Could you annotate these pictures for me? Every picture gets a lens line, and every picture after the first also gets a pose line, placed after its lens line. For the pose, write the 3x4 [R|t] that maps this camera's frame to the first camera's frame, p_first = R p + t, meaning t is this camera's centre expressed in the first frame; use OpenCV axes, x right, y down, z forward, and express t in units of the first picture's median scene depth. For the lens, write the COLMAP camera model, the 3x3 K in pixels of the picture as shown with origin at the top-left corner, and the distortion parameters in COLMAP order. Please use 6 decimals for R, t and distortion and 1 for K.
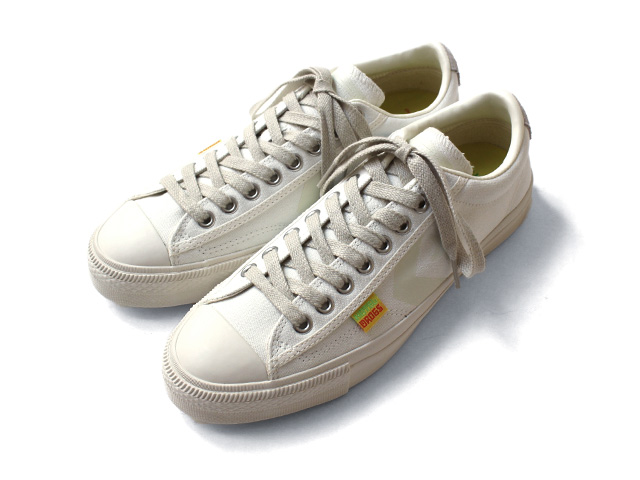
lens RADIAL K [[827.4, 0, 320.0], [0, 827.4, 240.0], [0, 0, 1]] dist [-0.151677, -0.000419]
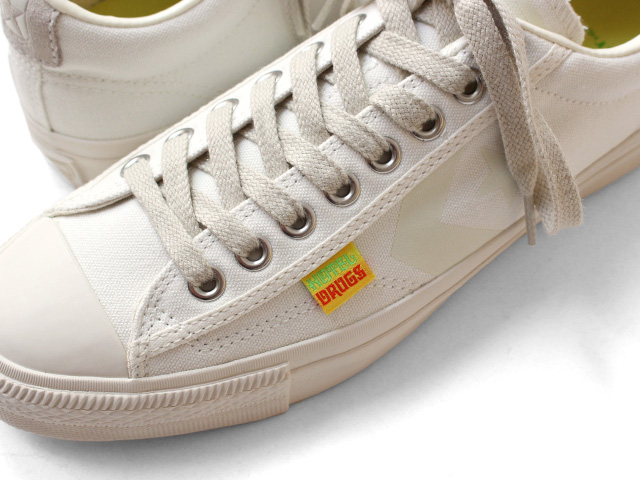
lens RADIAL K [[1047.0, 0, 320.0], [0, 1047.0, 240.0], [0, 0, 1]] dist [-0.030006, -0.035044]
pose [[0.986142, 0.148126, -0.074723, 0.094393], [-0.137106, 0.981220, 0.135684, -0.026120], [0.093418, -0.123558, 0.987930, 0.335666]]
